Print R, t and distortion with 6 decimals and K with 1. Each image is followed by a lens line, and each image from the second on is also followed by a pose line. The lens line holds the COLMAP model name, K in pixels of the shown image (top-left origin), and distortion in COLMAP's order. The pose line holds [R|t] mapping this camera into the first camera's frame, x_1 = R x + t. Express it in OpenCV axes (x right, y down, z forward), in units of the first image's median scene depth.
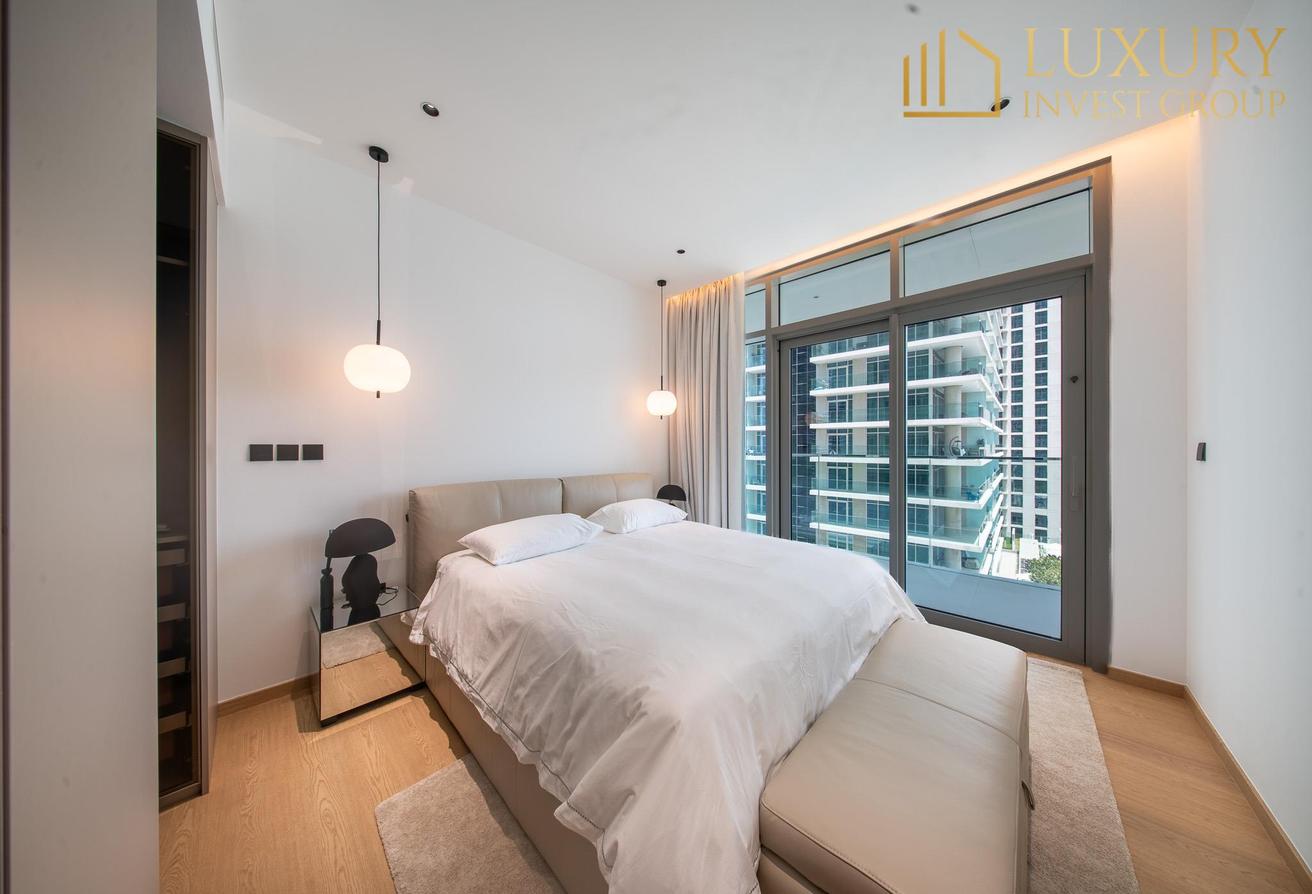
lens RADIAL K [[389.0, 0, 642.6], [0, 389.0, 448.9], [0, 0, 1]] dist [0.002386, -0.001610]
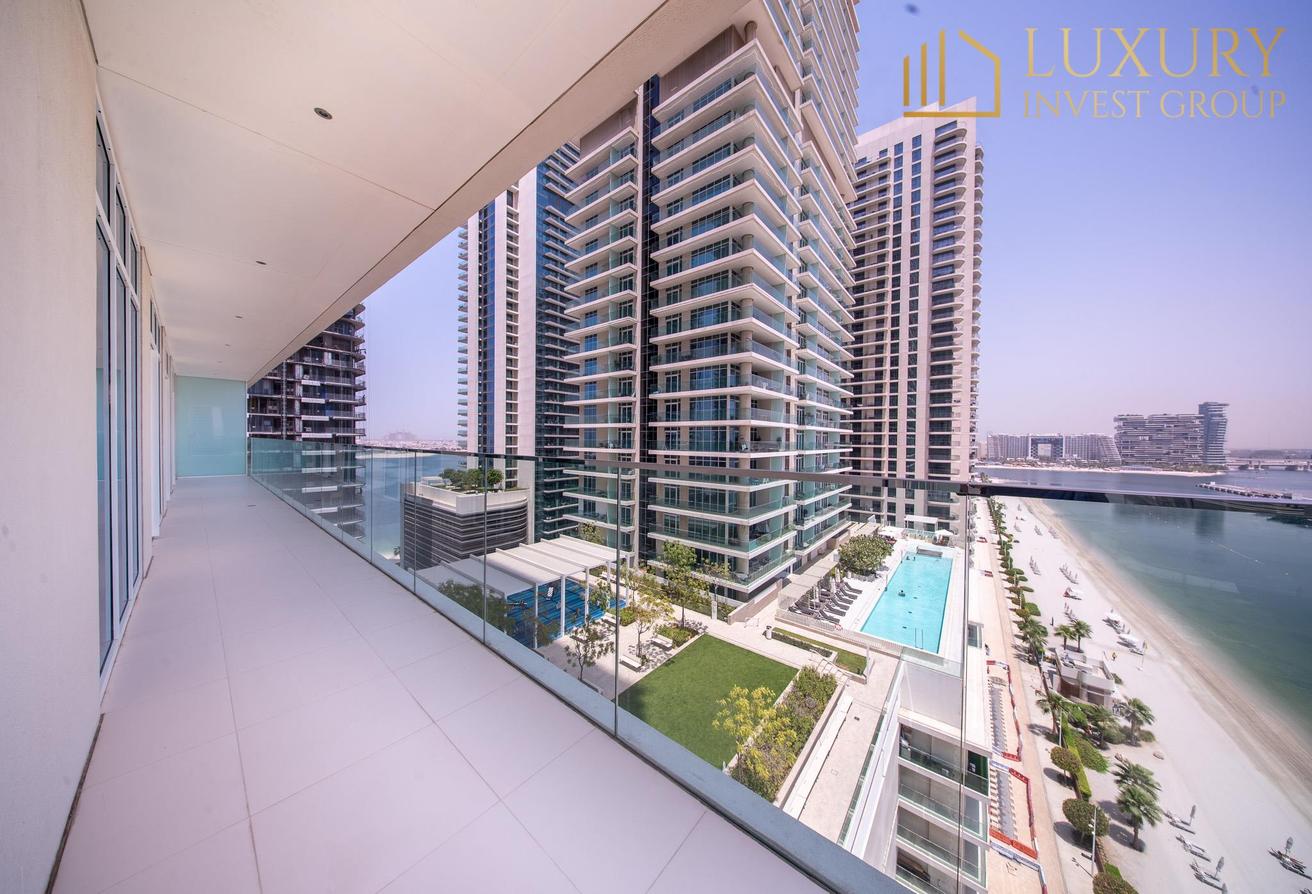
lens RADIAL K [[389.0, 0, 660.4], [0, 389.0, 447.7], [0, 0, 1]] dist [0.002386, -0.001610]
pose [[0.996835, 0.010858, 0.078753, 0.382230], [-0.011546, 0.999899, 0.008293, 0.002778], [-0.078655, -0.009176, 0.996860, -0.192309]]
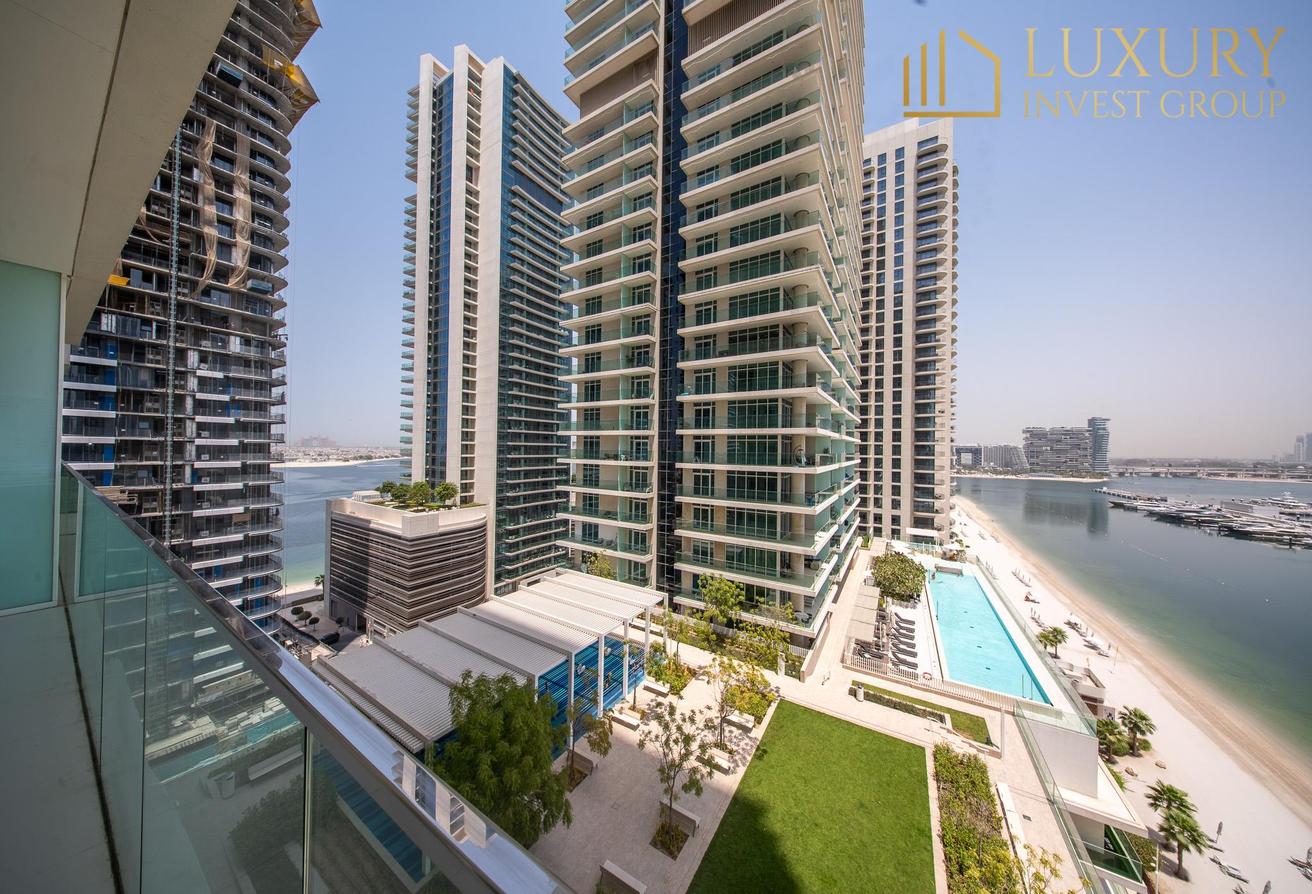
lens RADIAL K [[389.0, 0, 652.8], [0, 389.0, 448.1], [0, 0, 1]] dist [0.002386, -0.001610]
pose [[0.978252, 0.016730, 0.206745, 0.173964], [-0.014497, 0.999819, -0.012314, -0.004857], [-0.206914, 0.009049, 0.978317, 0.049288]]
